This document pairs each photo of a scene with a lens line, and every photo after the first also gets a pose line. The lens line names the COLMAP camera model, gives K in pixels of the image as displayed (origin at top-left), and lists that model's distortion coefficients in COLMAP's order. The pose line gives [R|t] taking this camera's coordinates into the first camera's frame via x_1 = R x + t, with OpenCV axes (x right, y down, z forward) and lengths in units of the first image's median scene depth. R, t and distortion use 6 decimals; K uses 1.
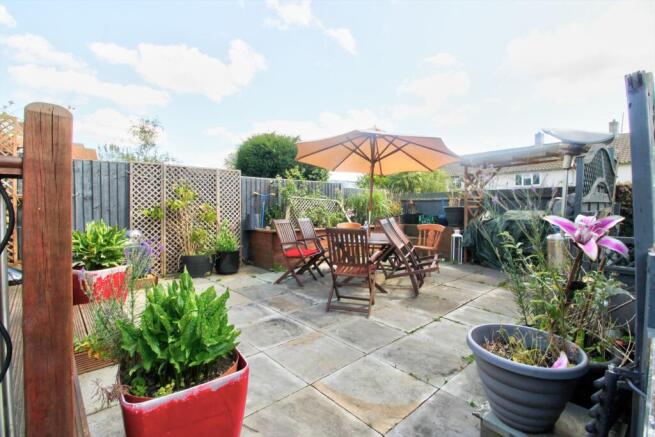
lens RADIAL K [[305.4, 0, 333.1], [0, 305.4, 215.3], [0, 0, 1]] dist [-0.007505, -0.006778]
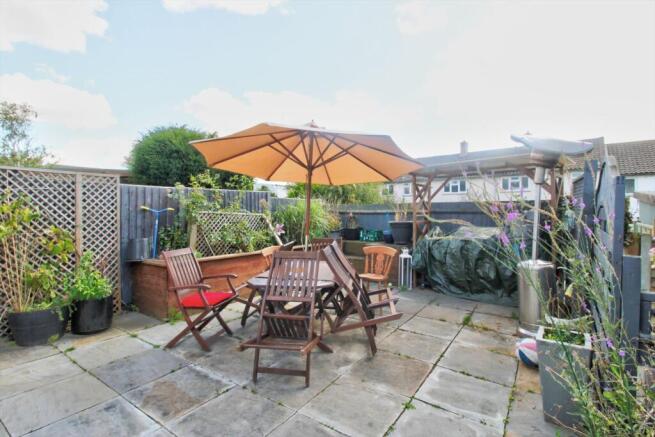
lens RADIAL K [[320.4, 0, 323.6], [0, 320.4, 214.8], [0, 0, 1]] dist [-0.019156, -0.001400]
pose [[0.981449, 0.000304, 0.191723, 0.011214], [0.002908, 0.999860, -0.016471, -0.043286], [-0.191701, 0.016723, 0.981311, 0.202969]]
